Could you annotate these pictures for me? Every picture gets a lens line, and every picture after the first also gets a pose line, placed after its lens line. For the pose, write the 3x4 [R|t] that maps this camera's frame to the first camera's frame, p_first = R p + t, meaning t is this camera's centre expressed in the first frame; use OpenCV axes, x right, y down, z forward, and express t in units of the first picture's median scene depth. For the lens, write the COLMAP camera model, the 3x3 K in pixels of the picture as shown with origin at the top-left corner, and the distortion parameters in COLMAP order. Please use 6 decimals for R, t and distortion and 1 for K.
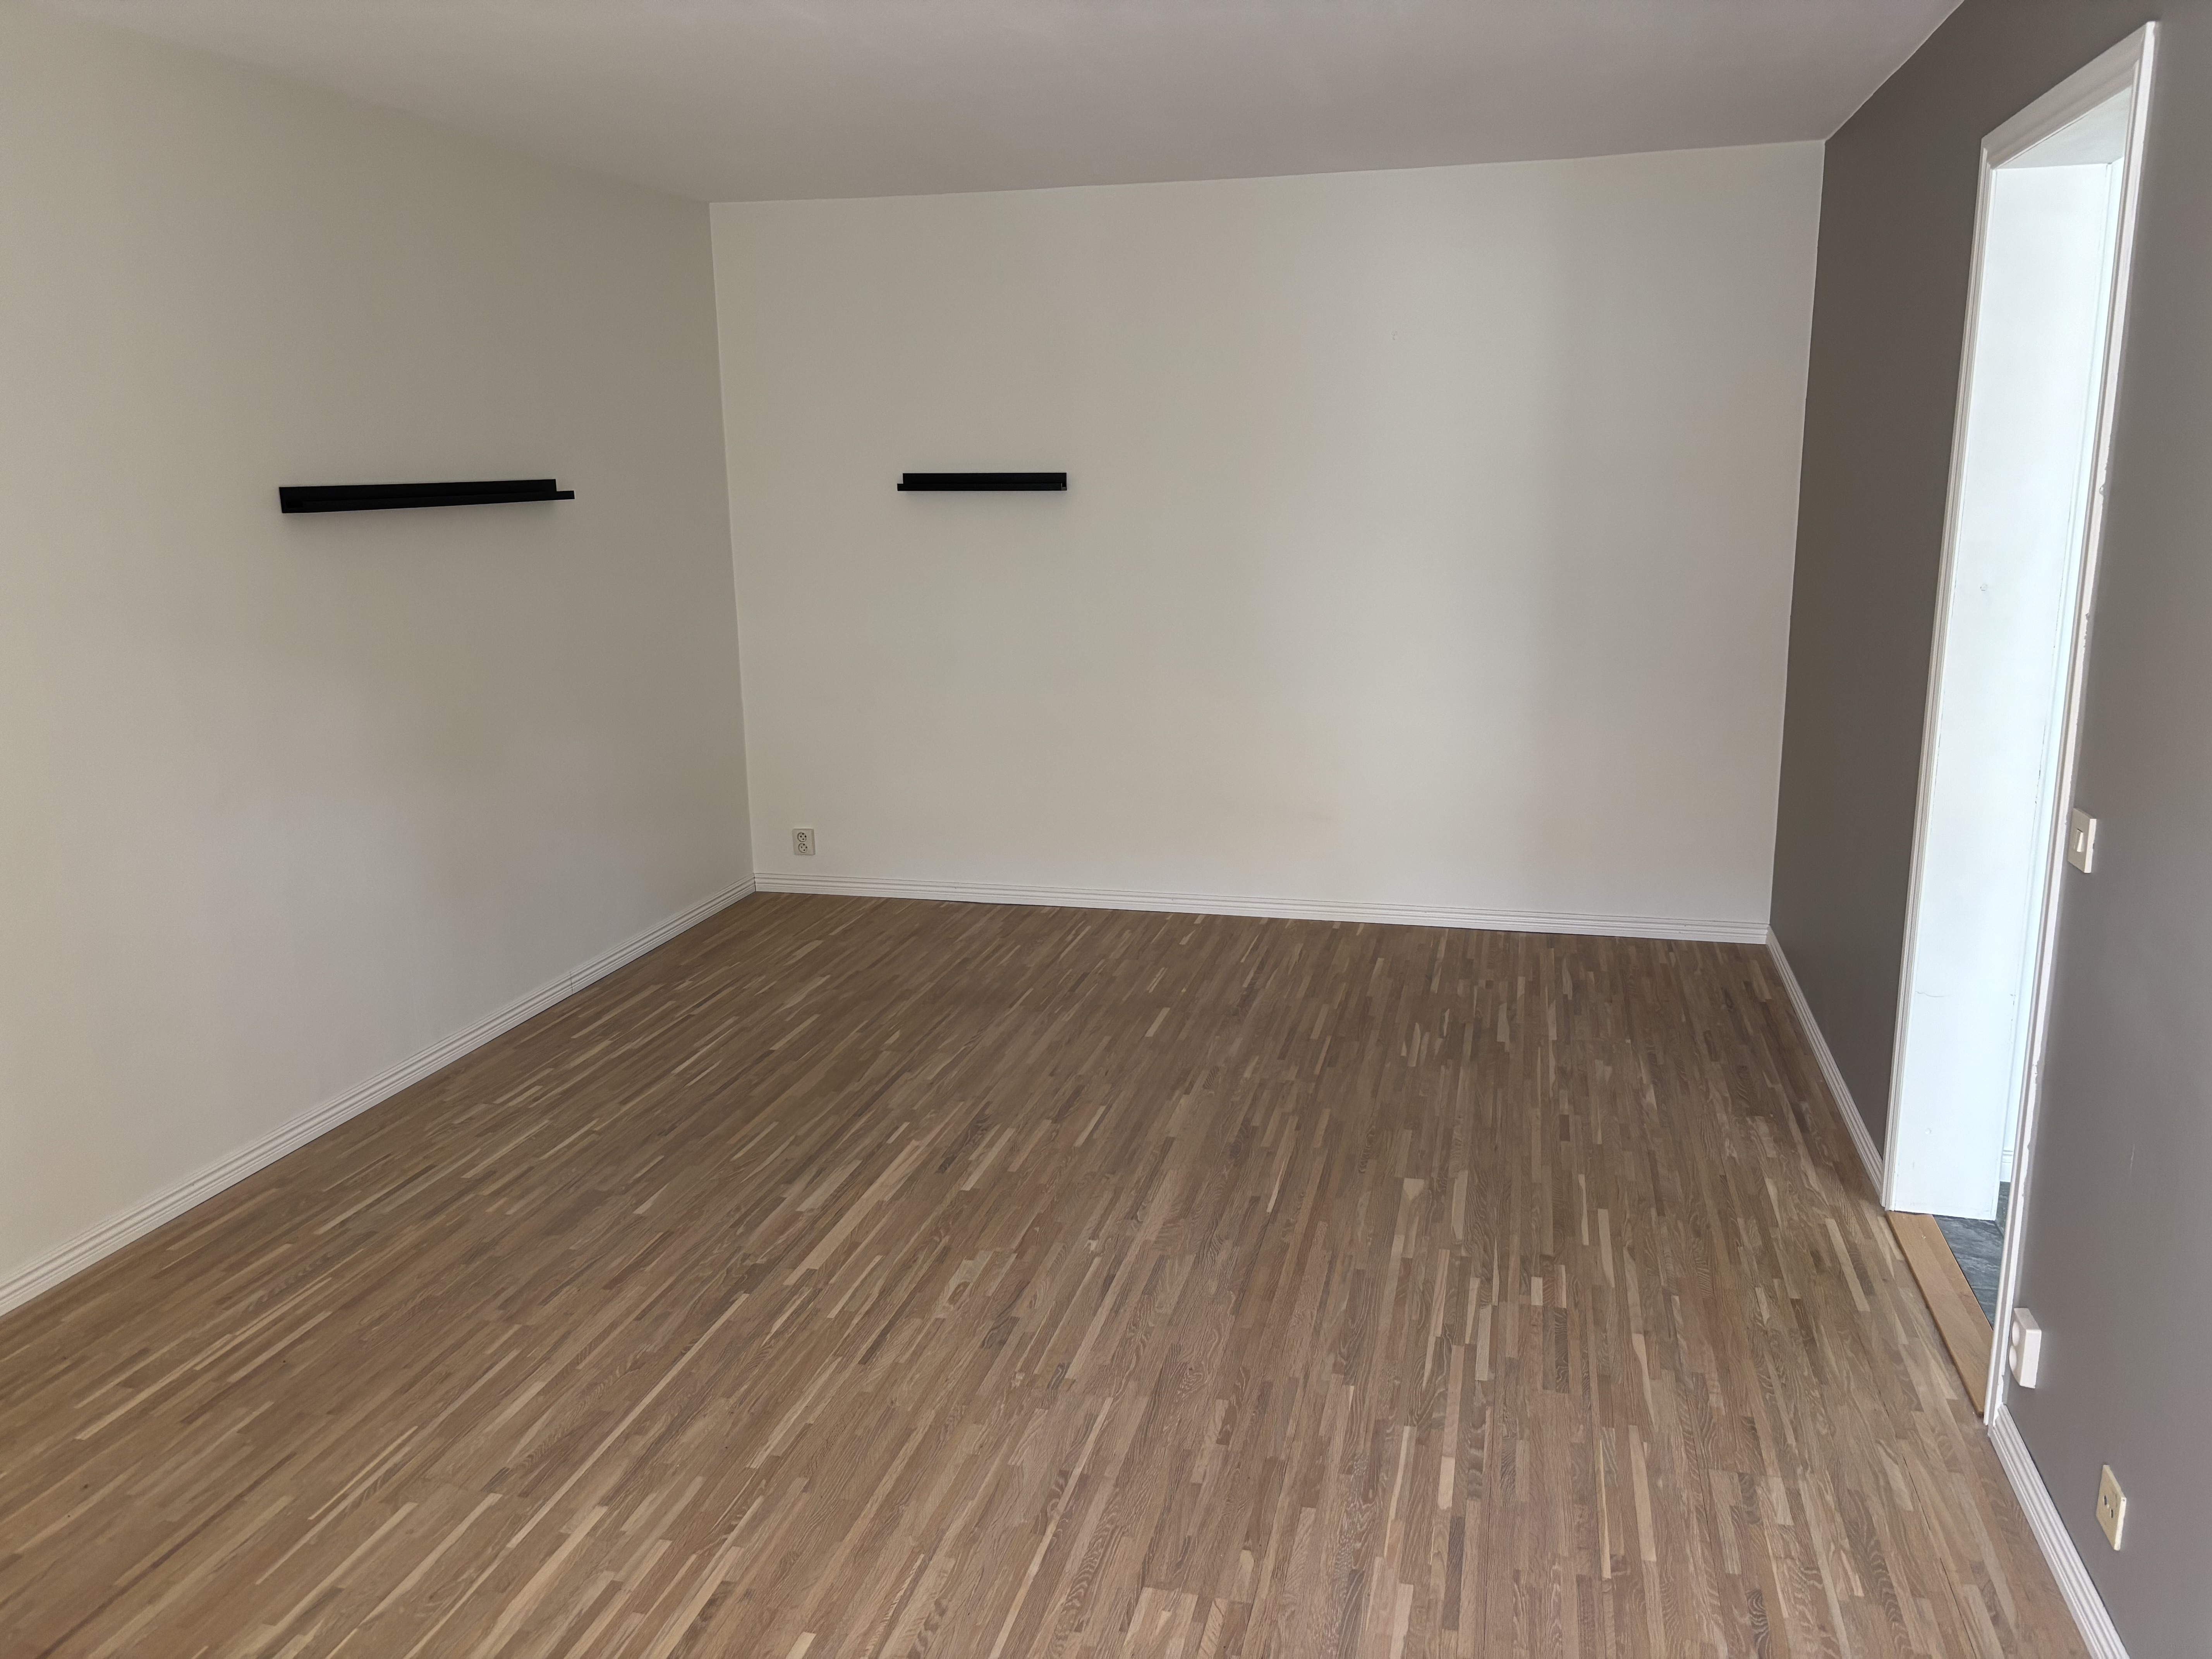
lens RADIAL K [[1678.3, 0, 1105.1], [0, 1678.3, 829.5], [0, 0, 1]] dist [0.047156, 0.012647]
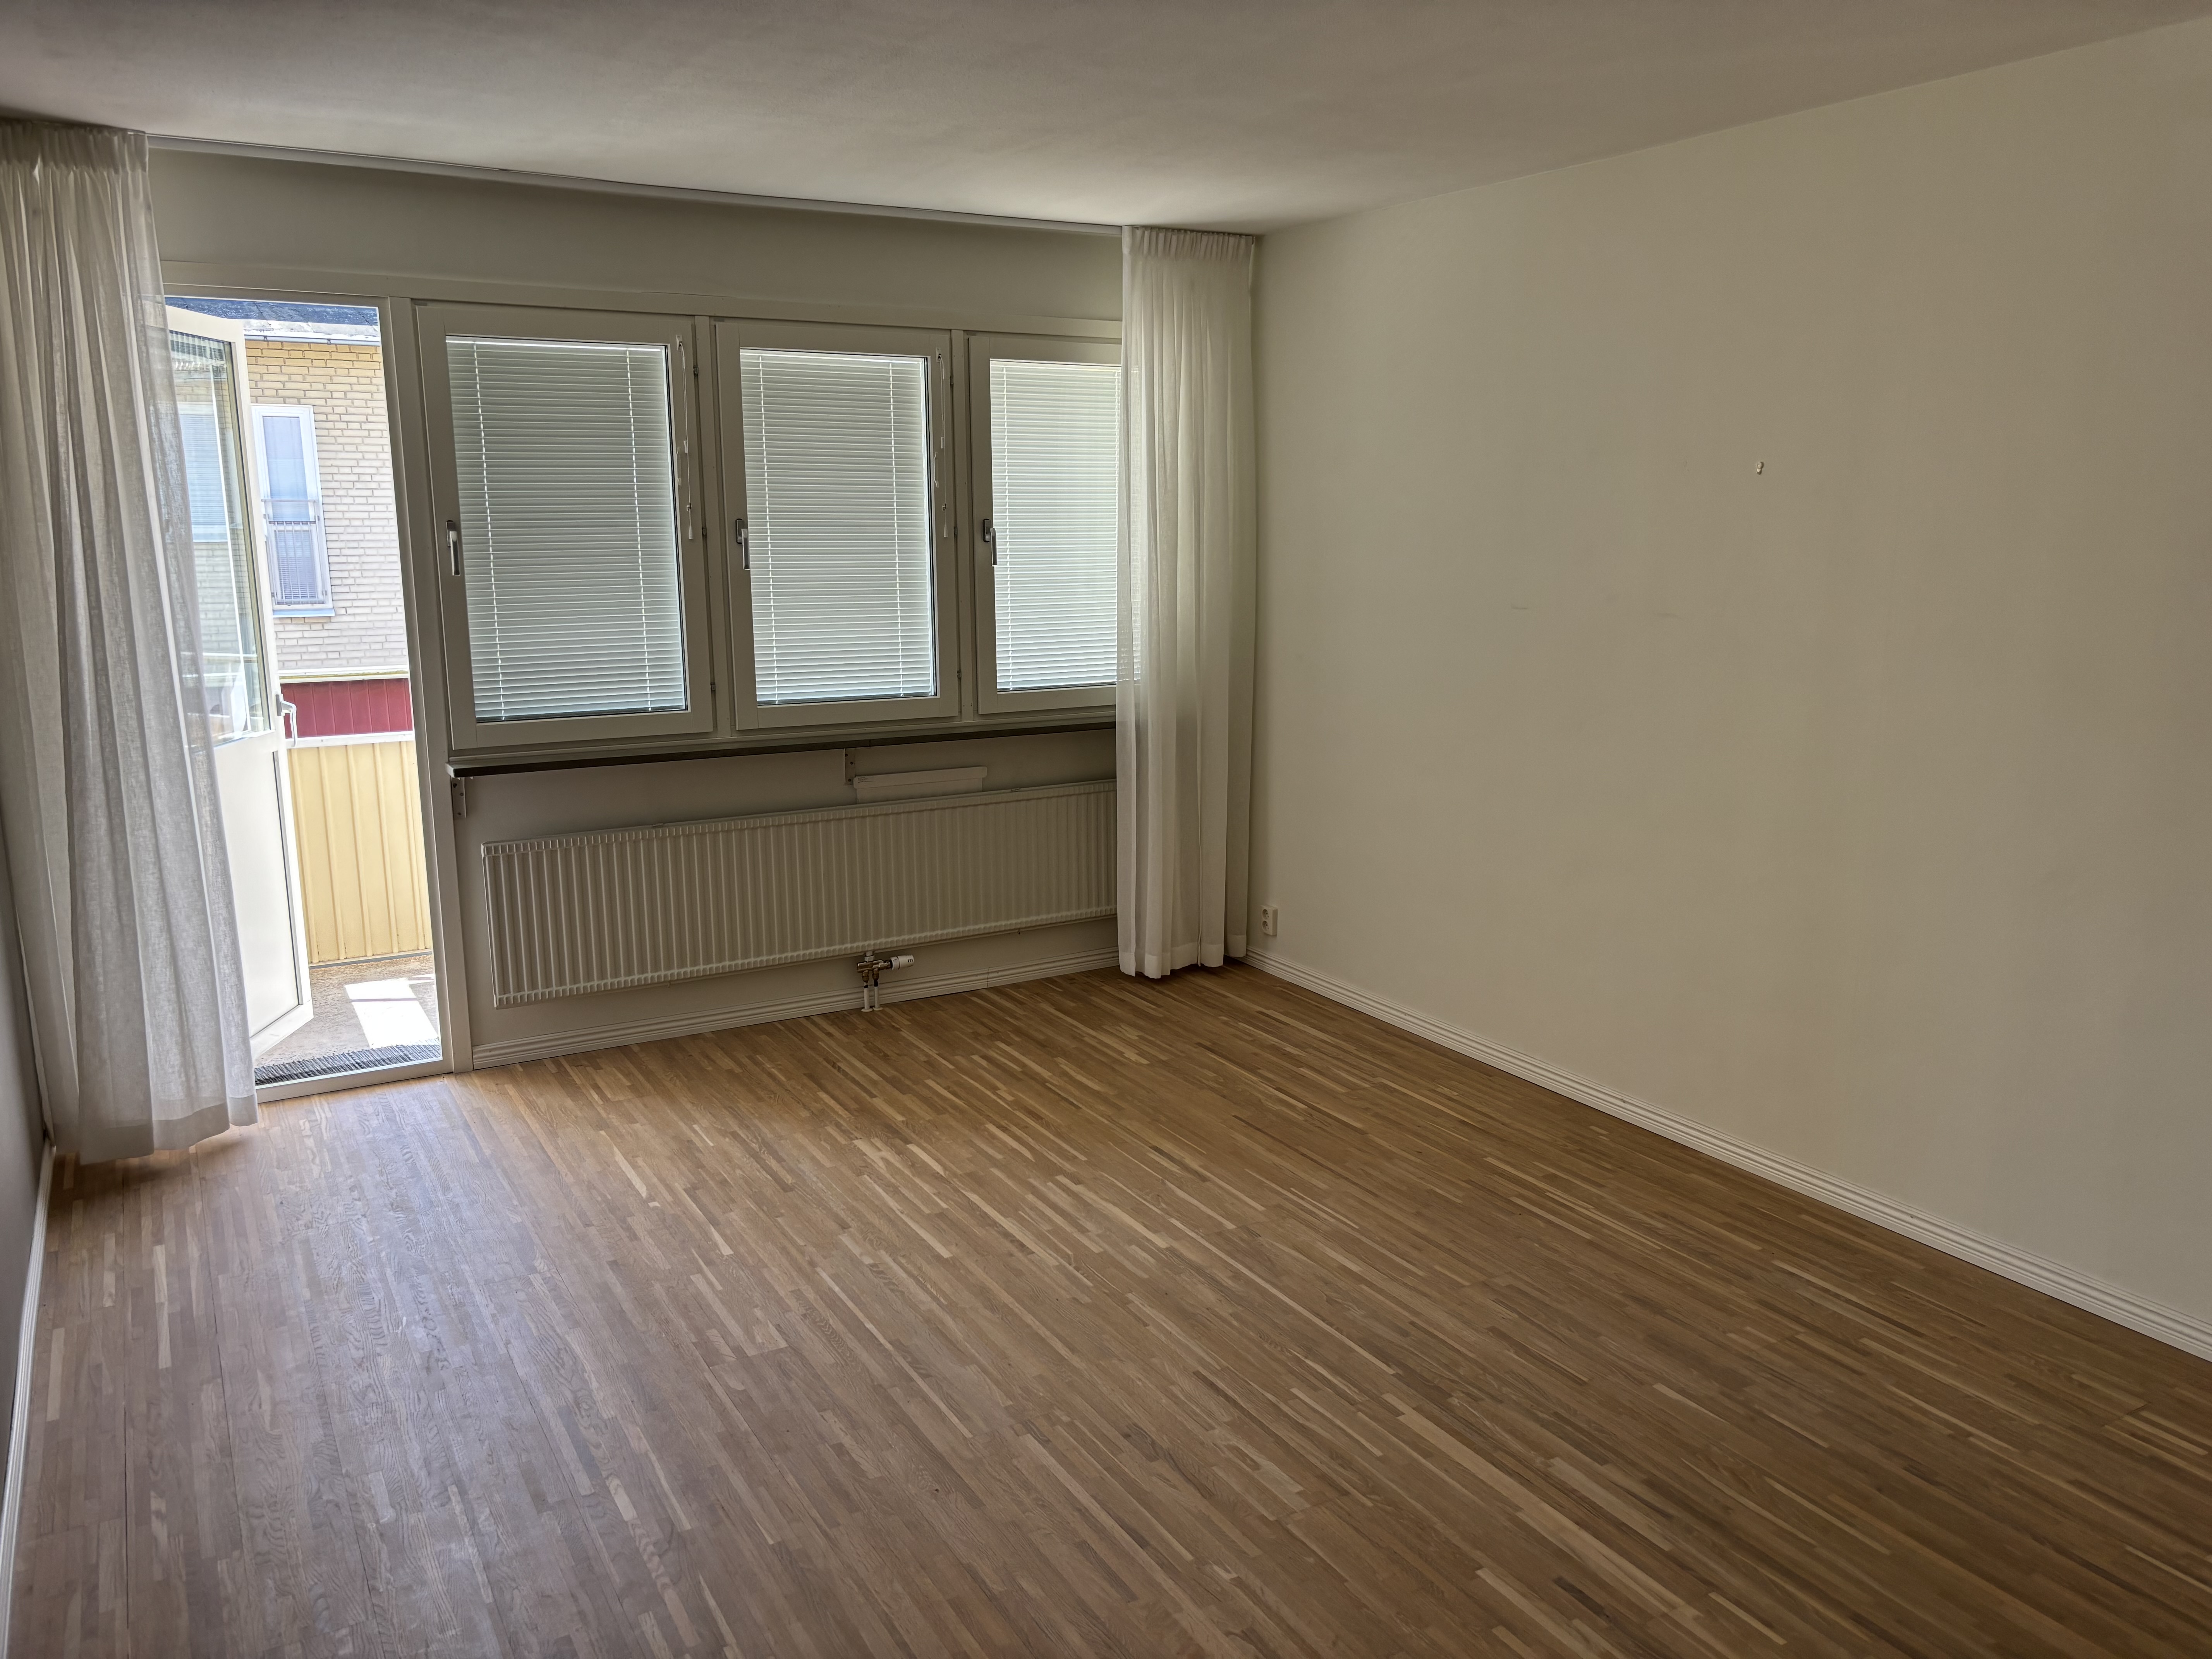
lens RADIAL K [[1678.3, 0, 1105.1], [0, 1678.3, 830.1], [0, 0, 1]] dist [0.047156, 0.012647]
pose [[-0.717652, 0.152129, -0.679583, 0.559452], [-0.137920, 0.925471, 0.352819, -0.358268], [0.682608, 0.346929, -0.643184, 1.523620]]
